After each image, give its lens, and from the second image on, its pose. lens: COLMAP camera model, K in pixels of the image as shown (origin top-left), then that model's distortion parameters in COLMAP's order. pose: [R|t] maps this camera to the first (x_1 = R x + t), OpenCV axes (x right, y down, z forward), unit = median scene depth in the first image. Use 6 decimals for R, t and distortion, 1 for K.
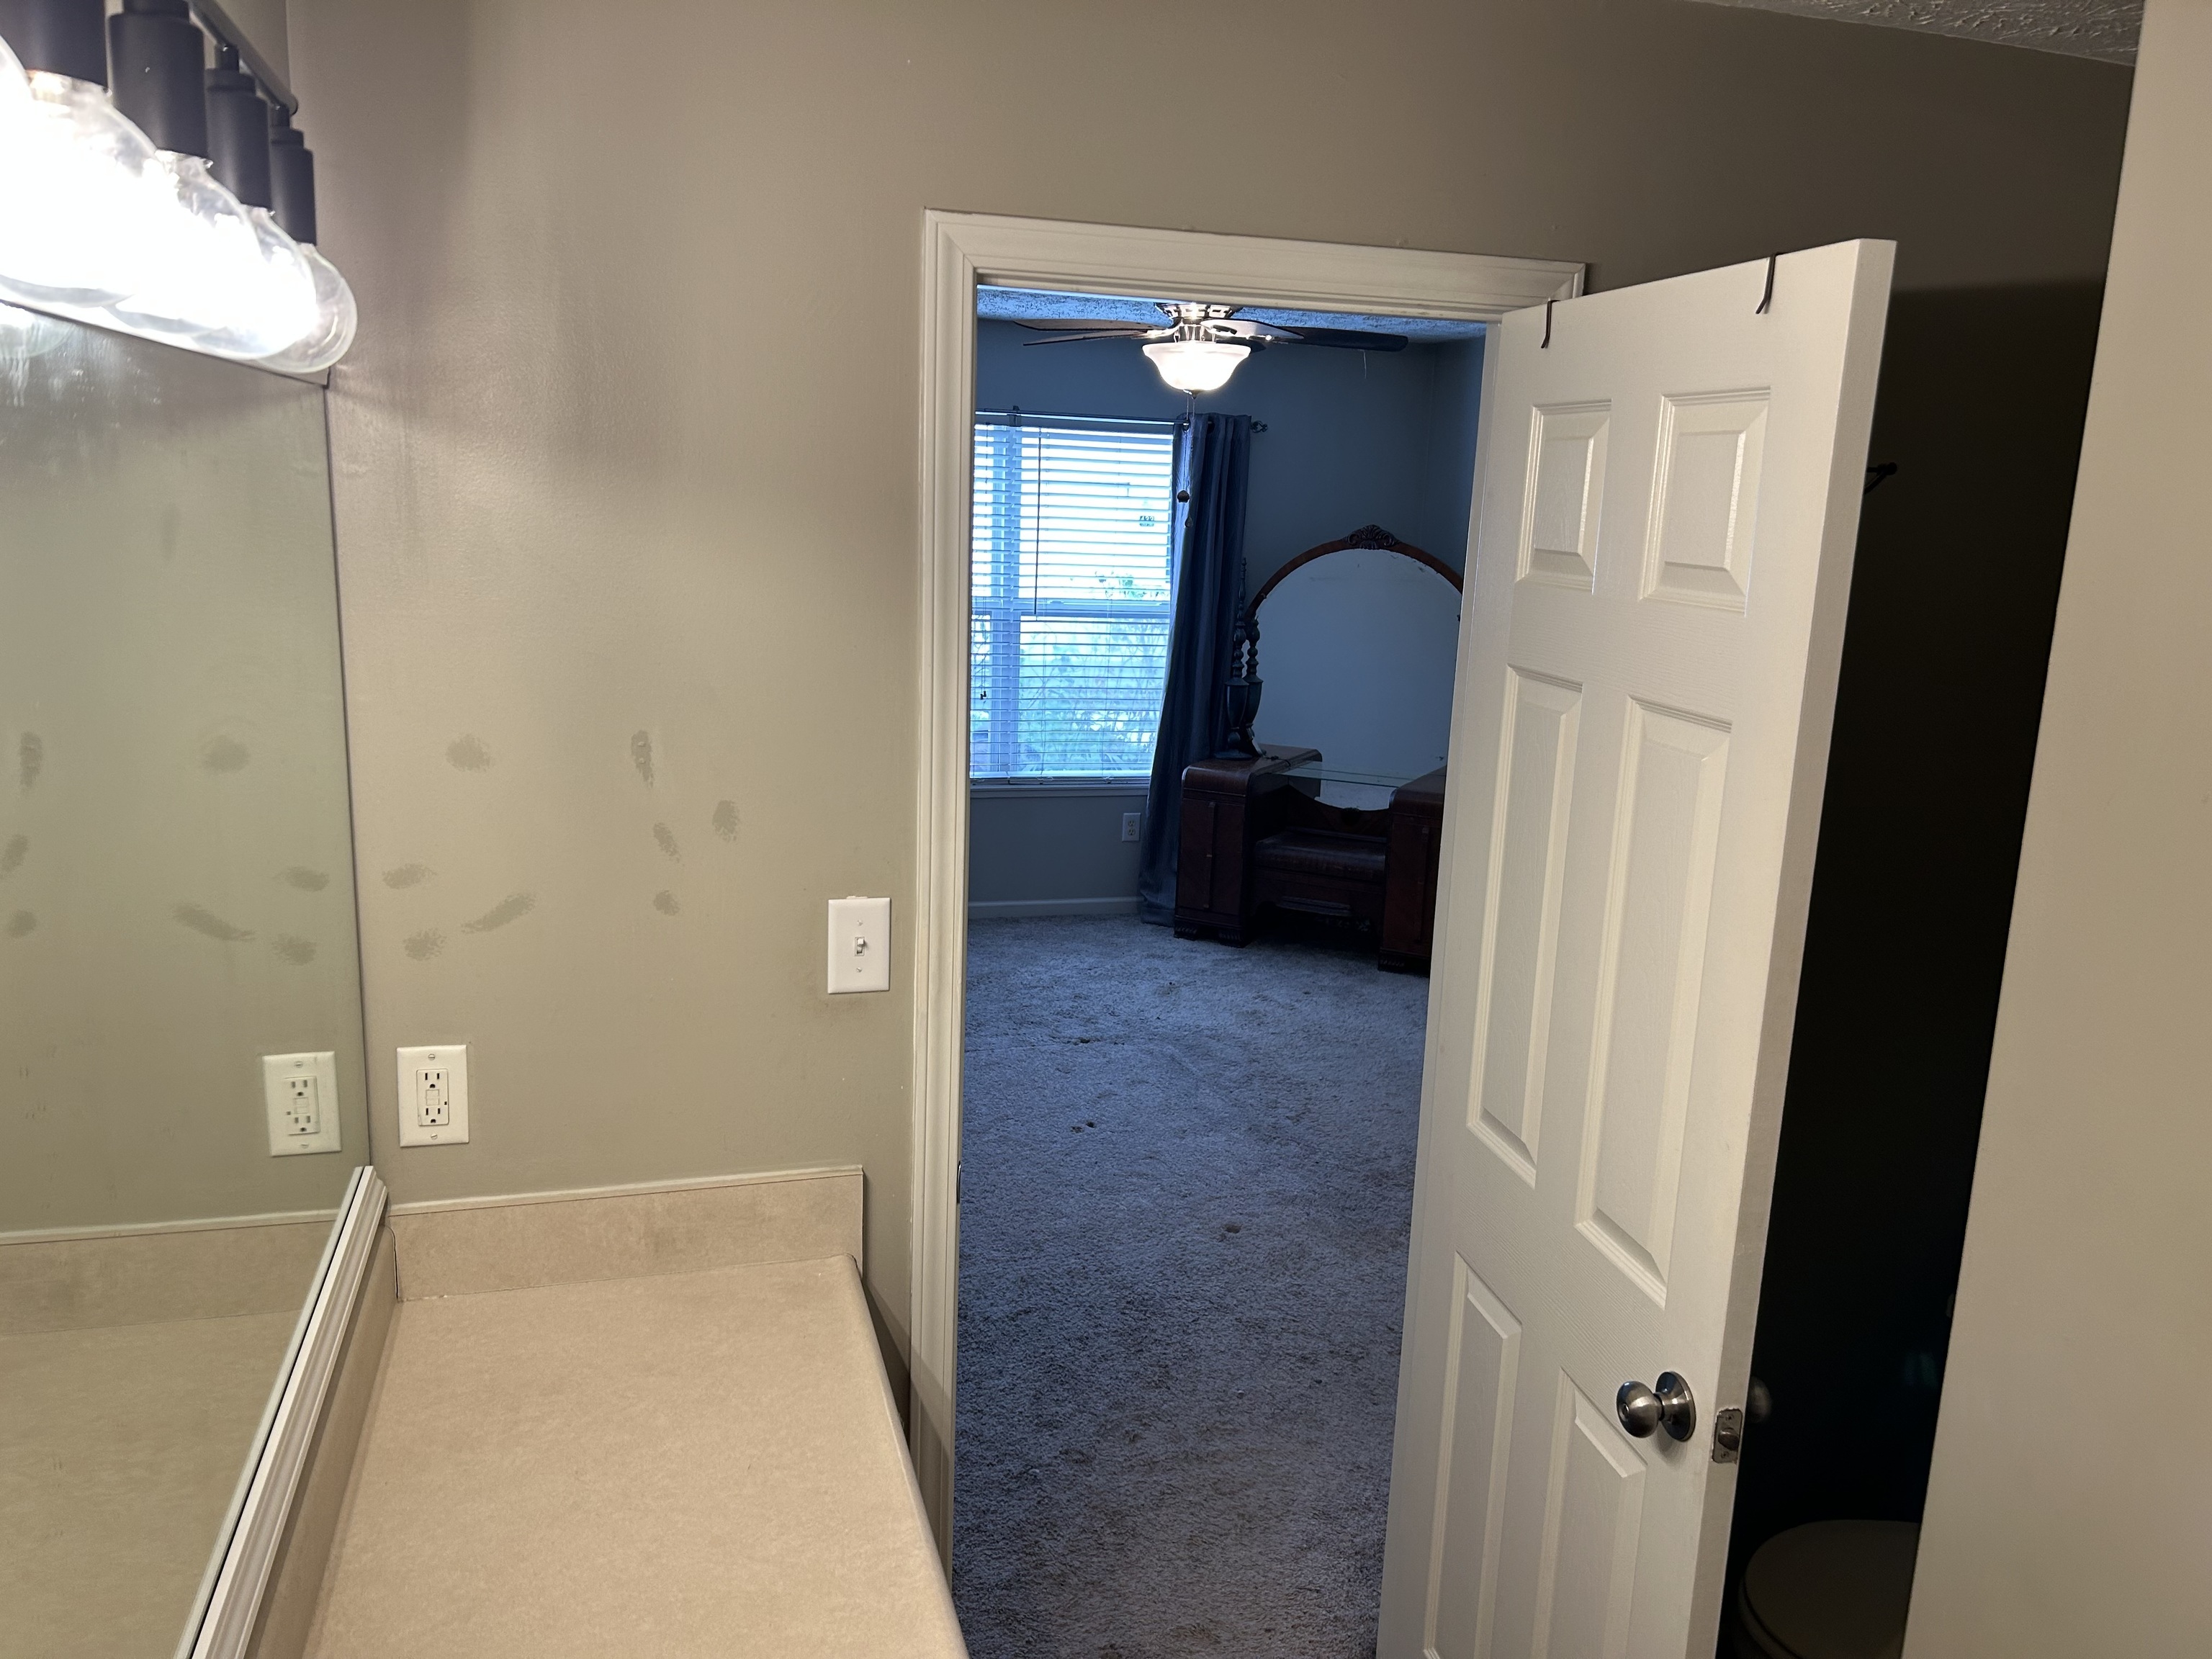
lens RADIAL K [[1694.3, 0, 1071.1], [0, 1694.3, 822.9], [0, 0, 1]] dist [0.078233, -0.002413]
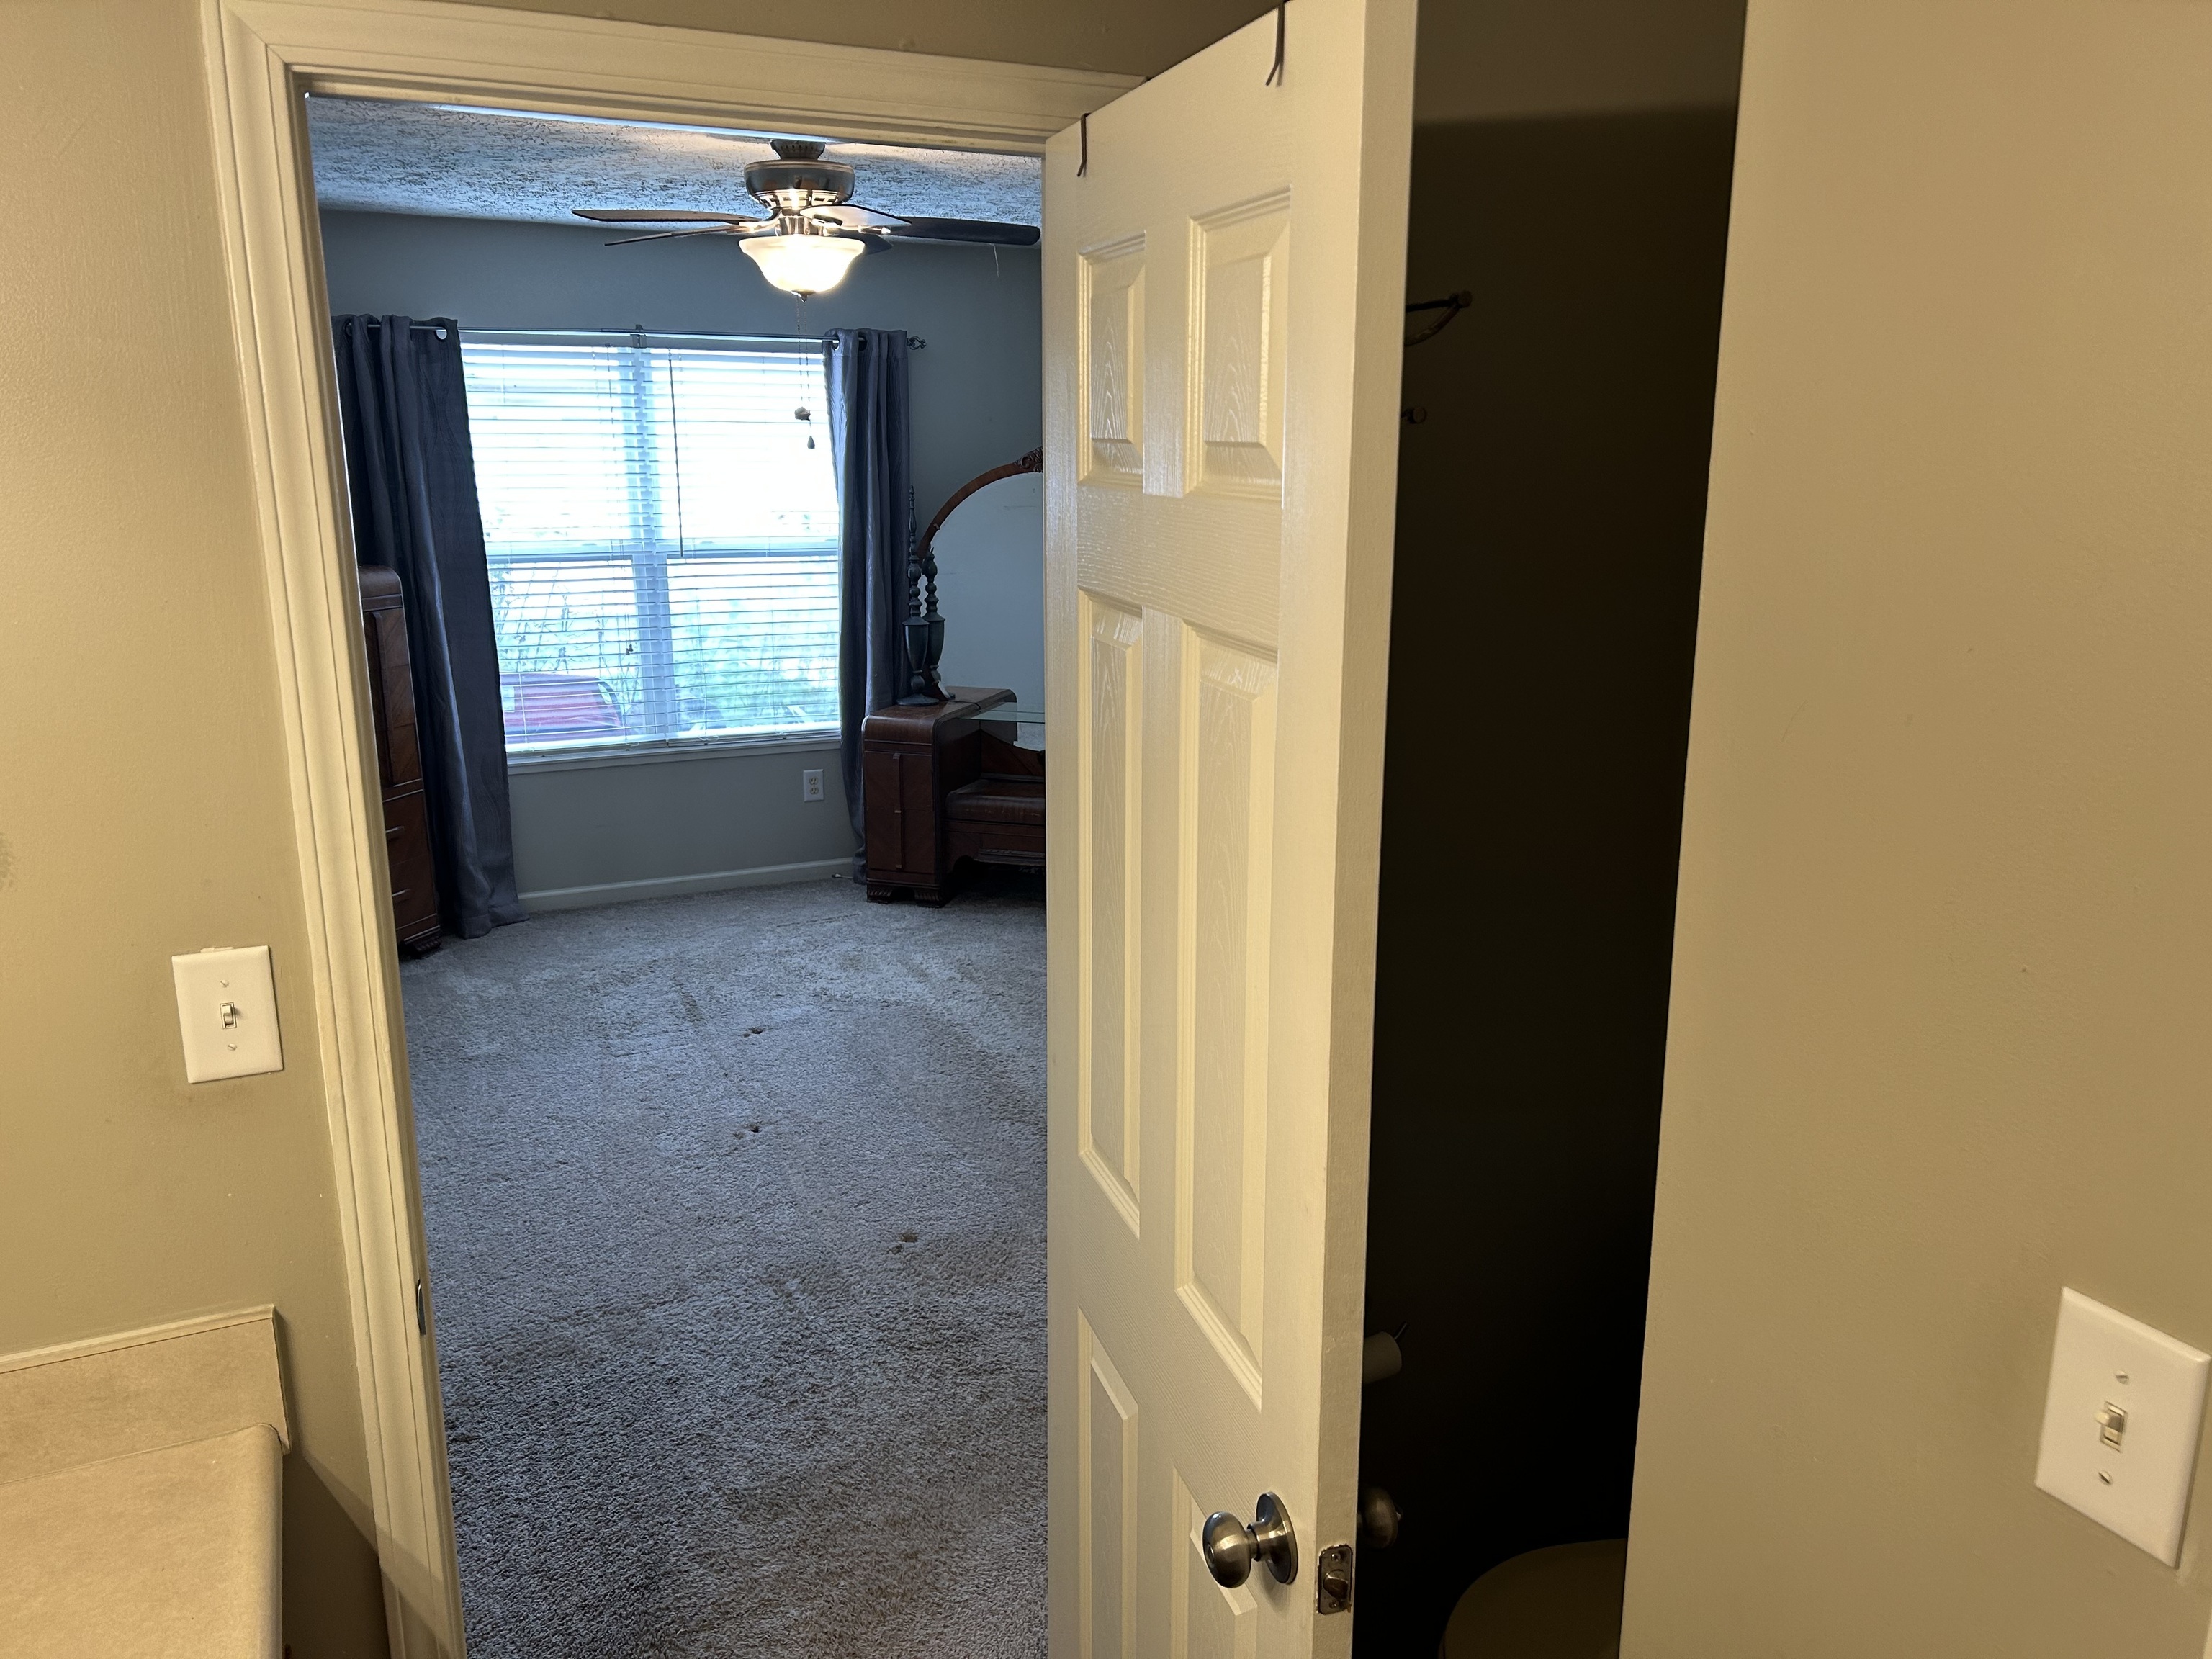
lens RADIAL K [[1672.7, 0, 1214.8], [0, 1672.7, 835.3], [0, 0, 1]] dist [0.004625, -0.005971]
pose [[0.971900, -0.077594, 0.222240, 0.045734], [0.067288, 0.996294, 0.053587, -0.004856], [-0.225574, -0.037127, 0.973518, 0.071935]]
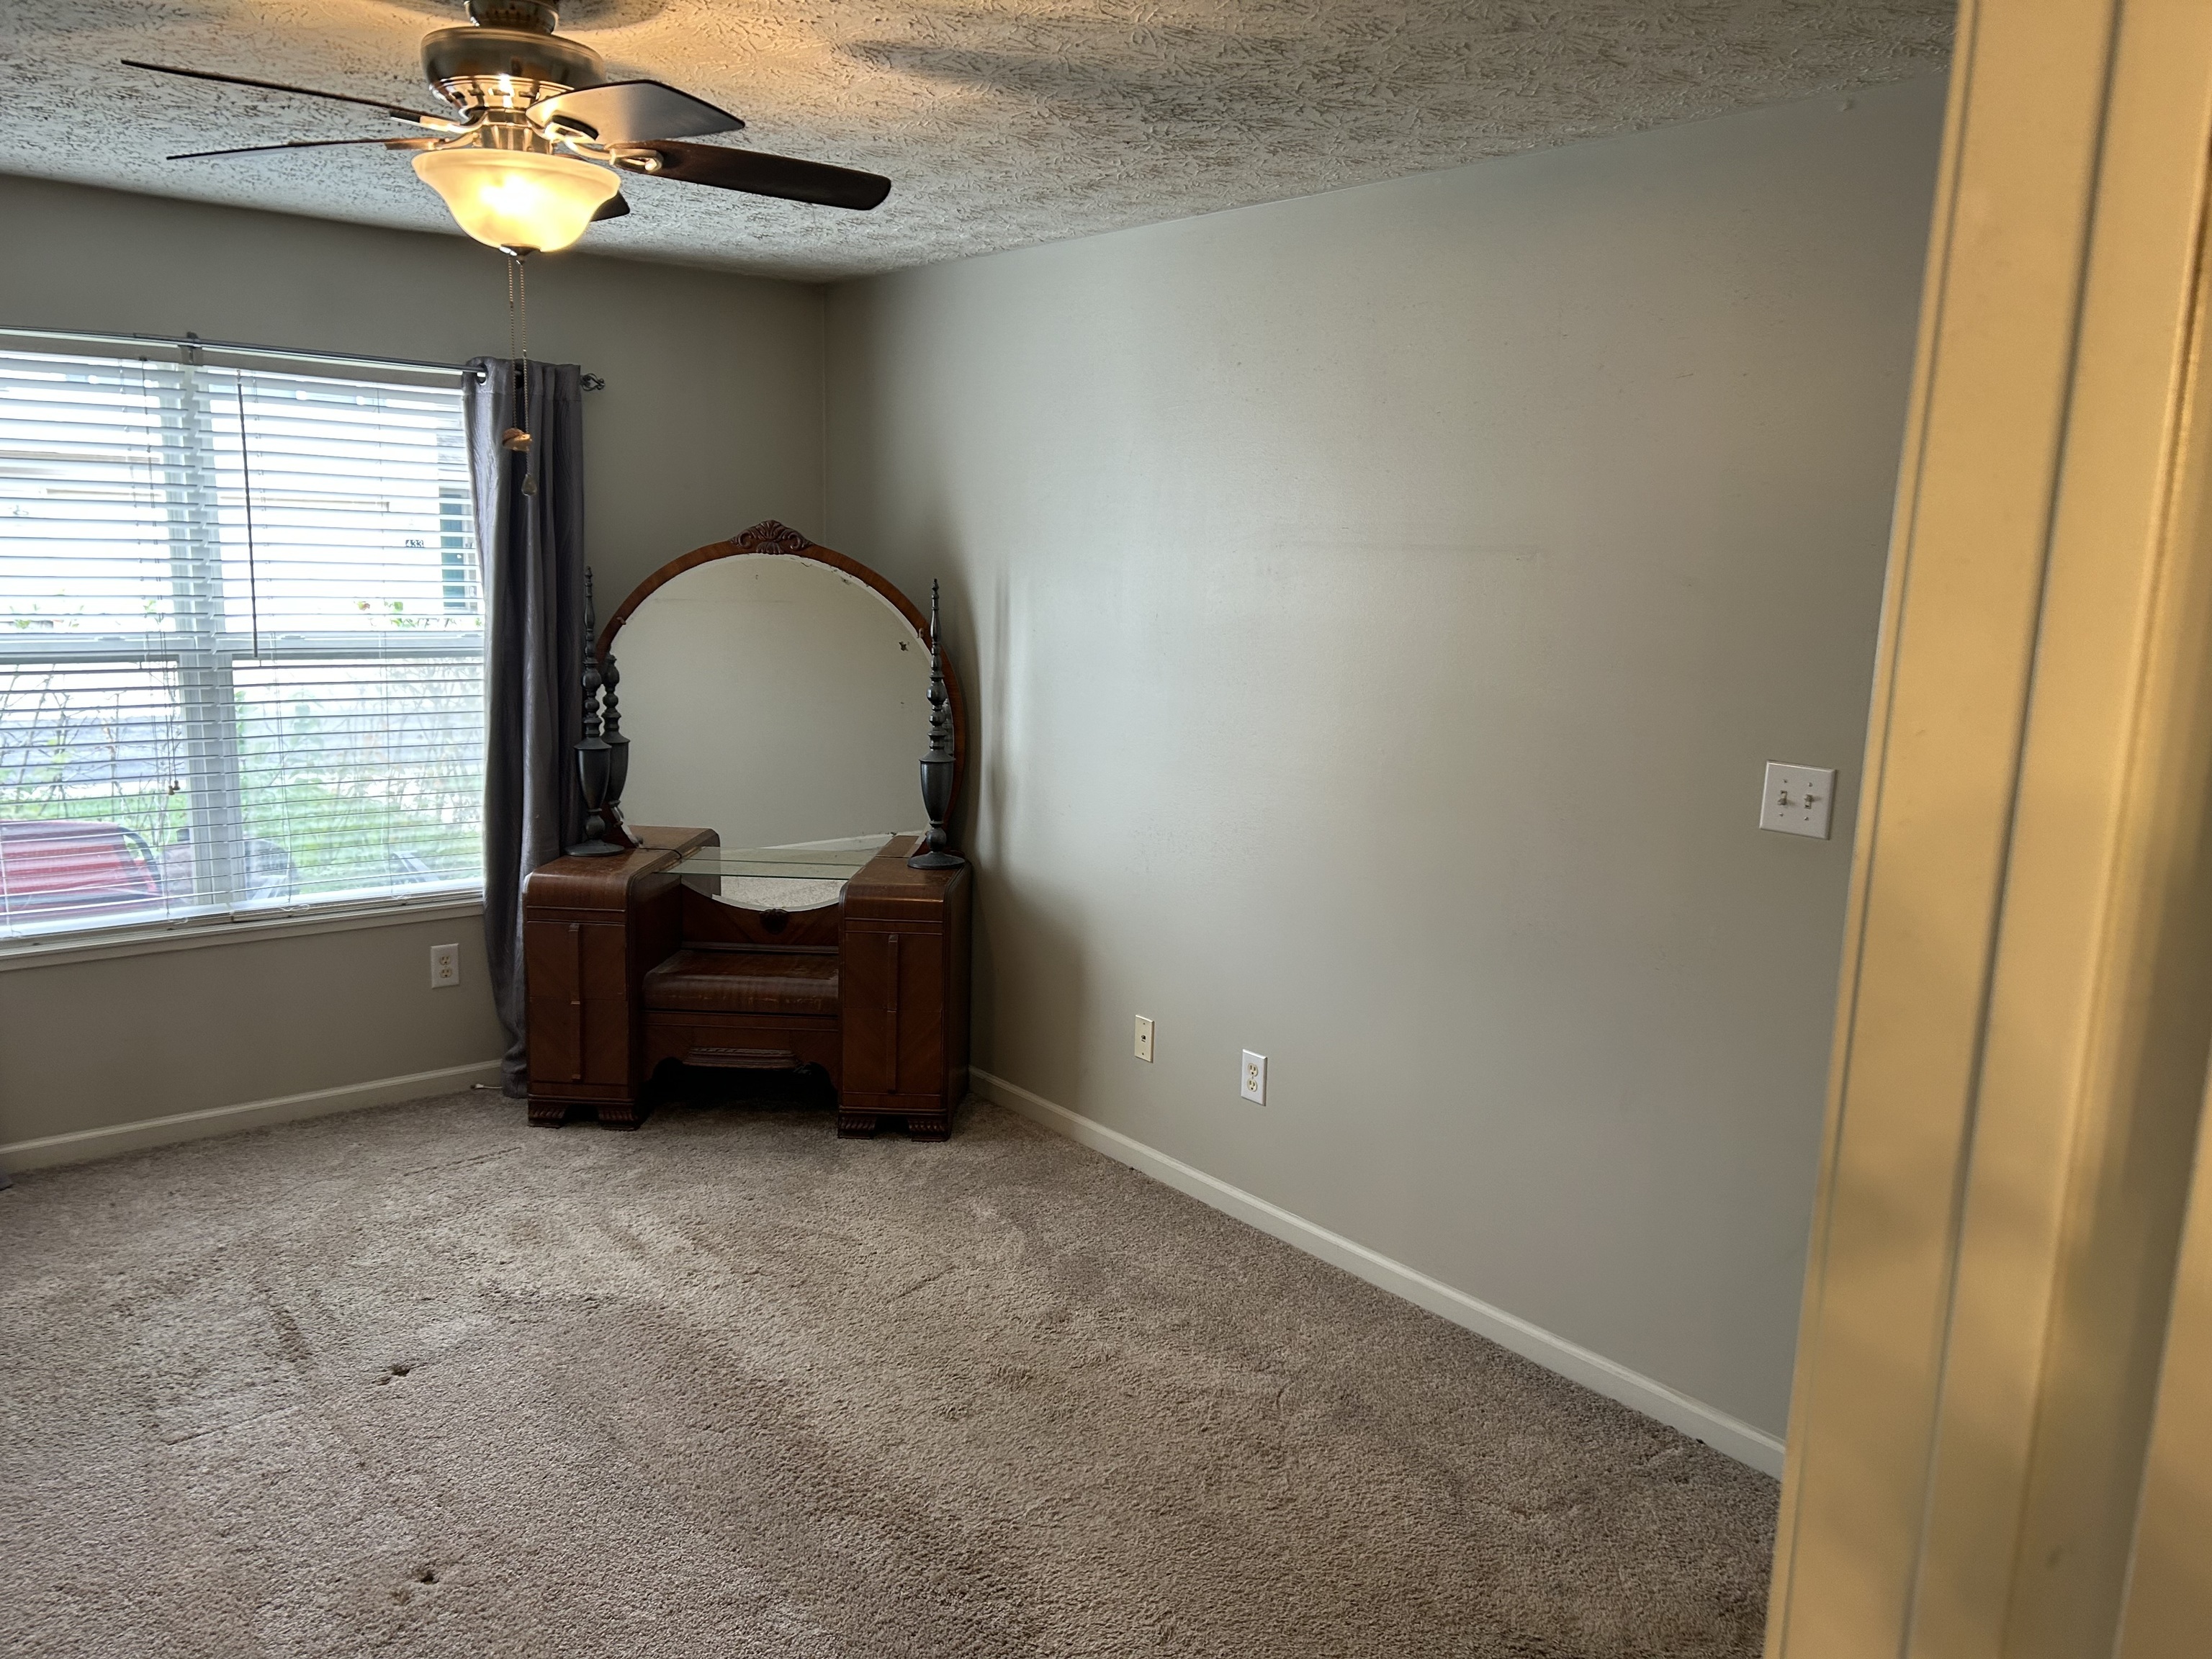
lens RADIAL K [[1621.9, 0, 1138.5], [0, 1621.9, 840.9], [0, 0, 1]] dist [0.001344, -0.011556]
pose [[0.895819, -0.080646, 0.437040, 0.004651], [0.080827, 0.996562, 0.018218, -0.038992], [-0.437006, 0.019005, 0.899258, 0.313641]]
